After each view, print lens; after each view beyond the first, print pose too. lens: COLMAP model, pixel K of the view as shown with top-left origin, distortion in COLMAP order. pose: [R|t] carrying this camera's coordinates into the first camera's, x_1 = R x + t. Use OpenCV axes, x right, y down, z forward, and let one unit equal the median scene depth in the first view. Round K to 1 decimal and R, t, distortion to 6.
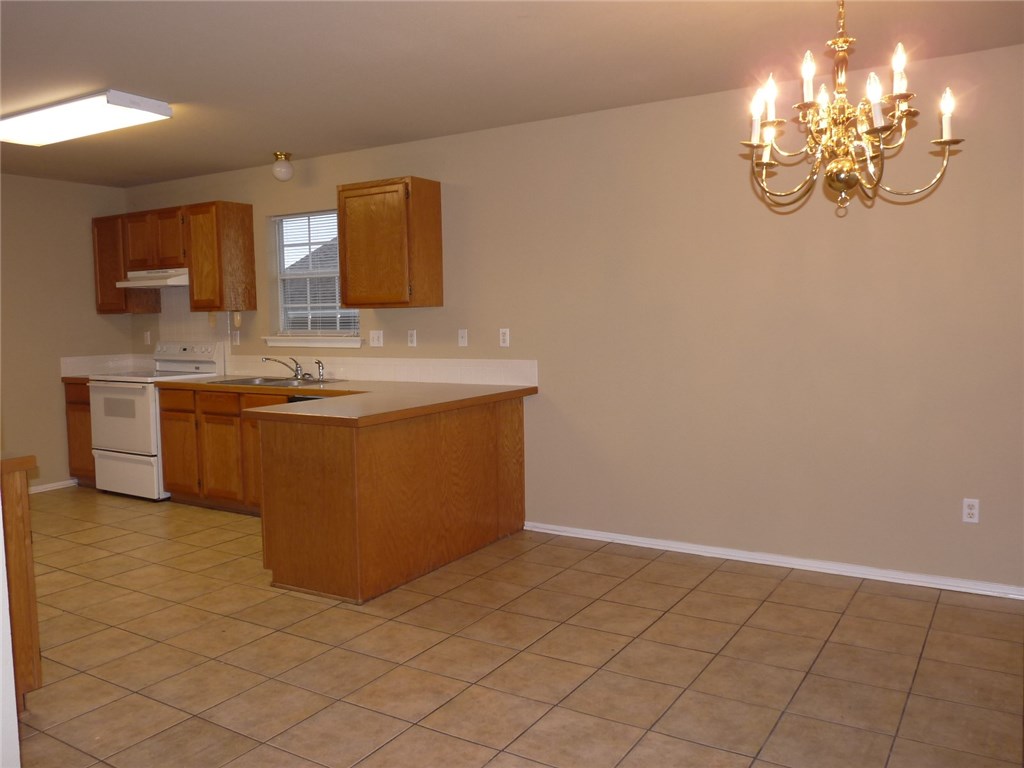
lens RADIAL K [[825.0, 0, 512.0], [0, 825.0, 384.0], [0, 0, 1]] dist [0.007806, -0.077030]
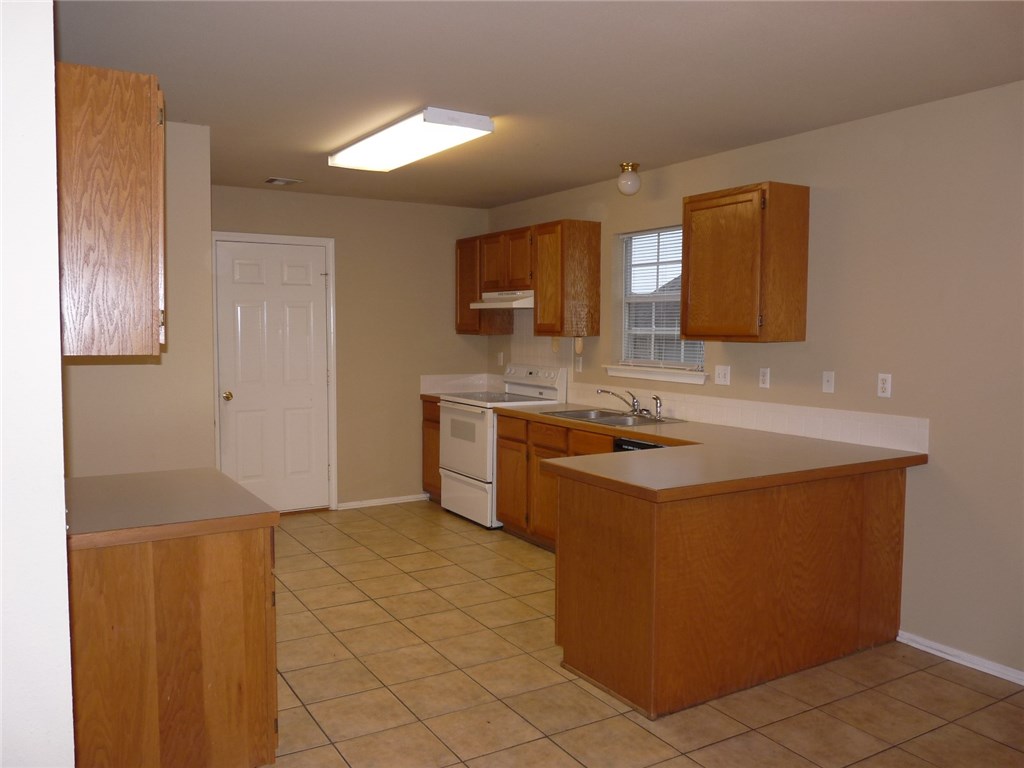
lens RADIAL K [[825.1, 0, 506.8], [0, 825.1, 383.5], [0, 0, 1]] dist [-0.006334, -0.018107]
pose [[0.887162, 0.052728, -0.458435, 0.028983], [-0.058219, 0.998301, 0.002157, -0.037728], [0.457770, 0.024777, 0.888725, 0.156610]]
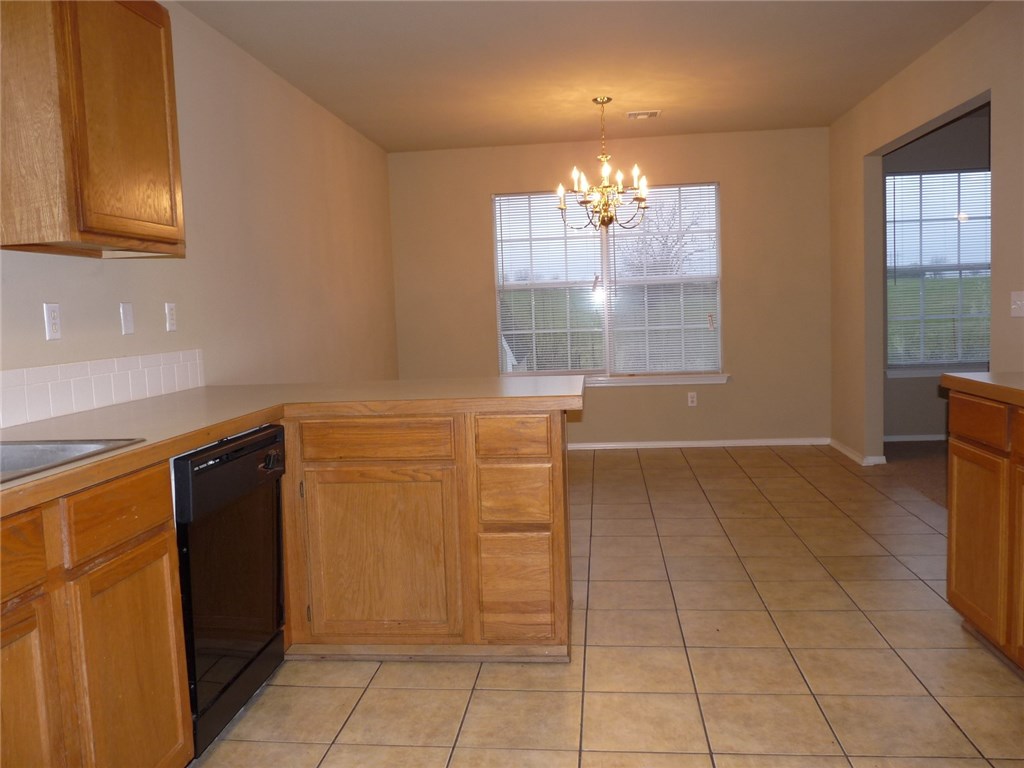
lens RADIAL K [[825.1, 0, 506.8], [0, 825.1, 383.5], [0, 0, 1]] dist [-0.006334, -0.018107]
pose [[-0.428129, -0.045489, 0.902572, -0.667451], [0.123045, 0.986498, 0.108085, -0.040757], [-0.895302, 0.157331, -0.416751, 1.002107]]
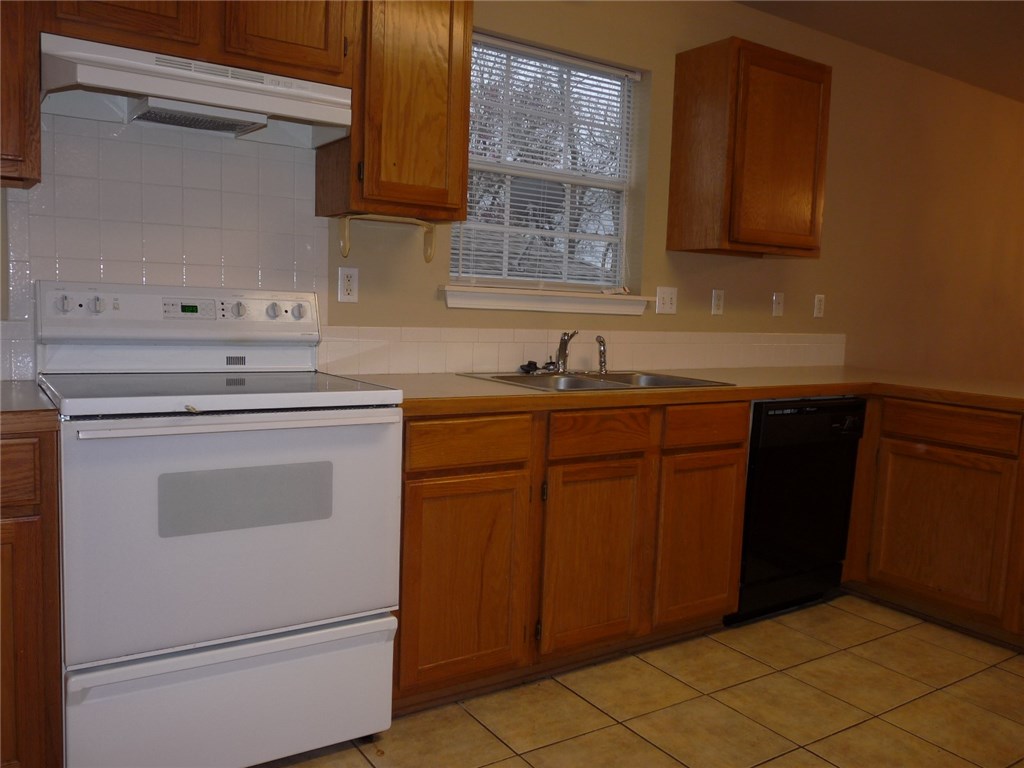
lens RADIAL K [[825.1, 0, 506.8], [0, 825.1, 383.5], [0, 0, 1]] dist [-0.006334, -0.018107]
pose [[0.411676, -0.057180, 0.909535, -0.821956], [0.031294, 0.998328, 0.048598, -0.028544], [-0.910793, 0.008456, 0.412777, 0.911676]]
